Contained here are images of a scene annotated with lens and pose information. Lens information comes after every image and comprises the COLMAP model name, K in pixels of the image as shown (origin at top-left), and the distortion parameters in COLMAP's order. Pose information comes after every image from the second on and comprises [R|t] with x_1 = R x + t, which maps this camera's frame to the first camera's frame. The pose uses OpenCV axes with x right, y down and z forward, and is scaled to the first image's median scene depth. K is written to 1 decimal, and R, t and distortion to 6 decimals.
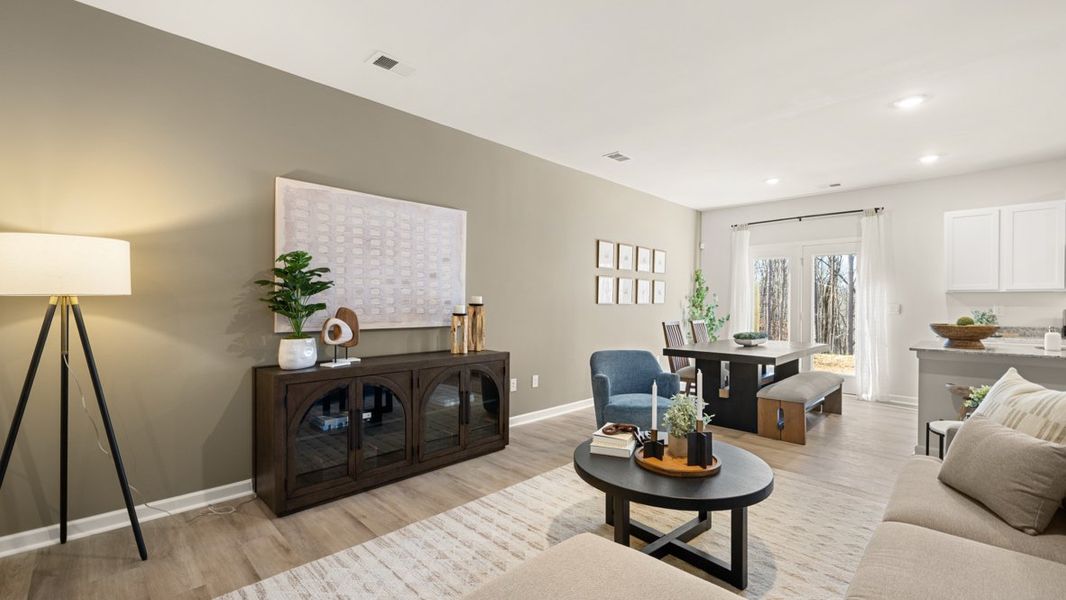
lens RADIAL K [[456.0, 0, 529.8], [0, 456.0, 302.5], [0, 0, 1]] dist [0.000623, -0.000295]
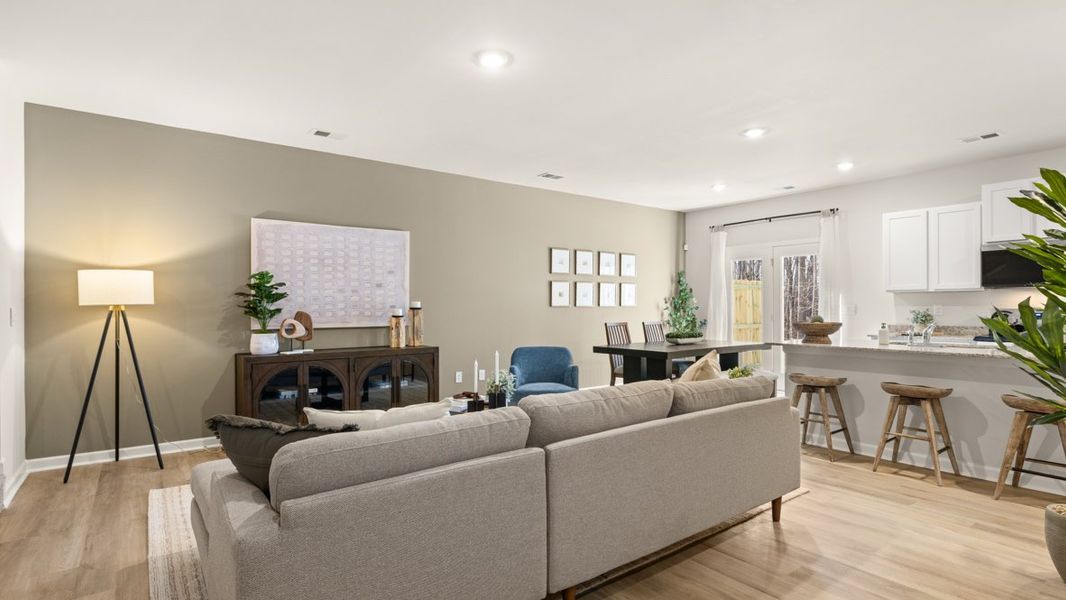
lens RADIAL K [[541.1, 0, 536.1], [0, 541.1, 303.2], [0, 0, 1]] dist [-0.000412, -0.000136]
pose [[0.991353, -0.009995, -0.130844, 0.440240], [0.009393, 0.999942, -0.005216, 0.001399], [0.130889, 0.003942, 0.991389, -0.441822]]
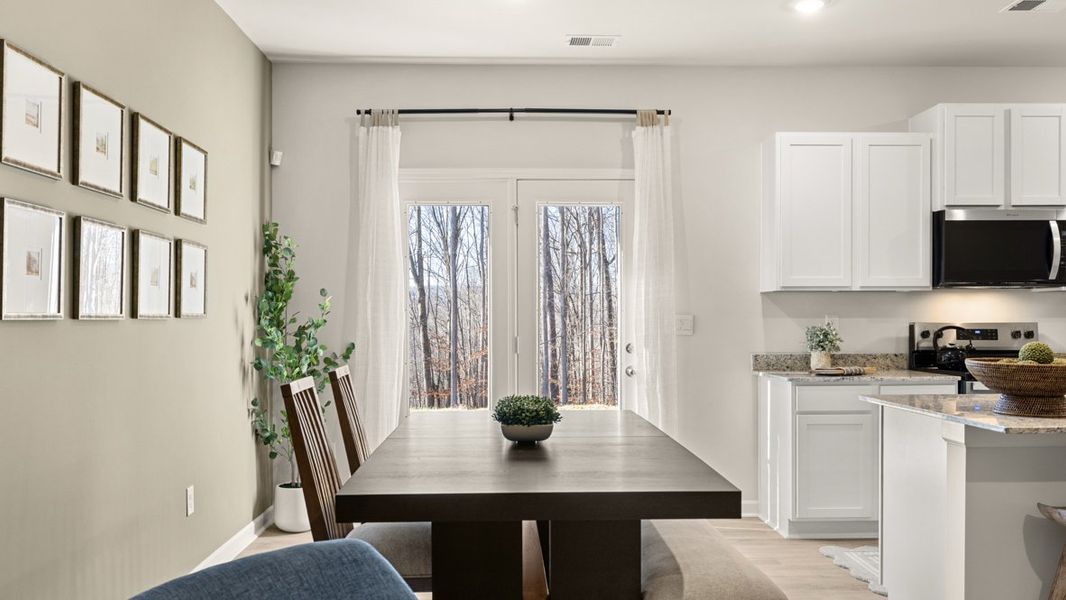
lens RADIAL K [[869.5, 0, 534.6], [0, 869.5, 314.5], [0, 0, 1]] dist [0.000665, -0.000666]
pose [[0.684759, -0.006604, 0.728740, 0.025548], [0.004582, 0.999978, 0.004756, -0.001588], [-0.728755, 0.000082, 0.684774, 0.791398]]
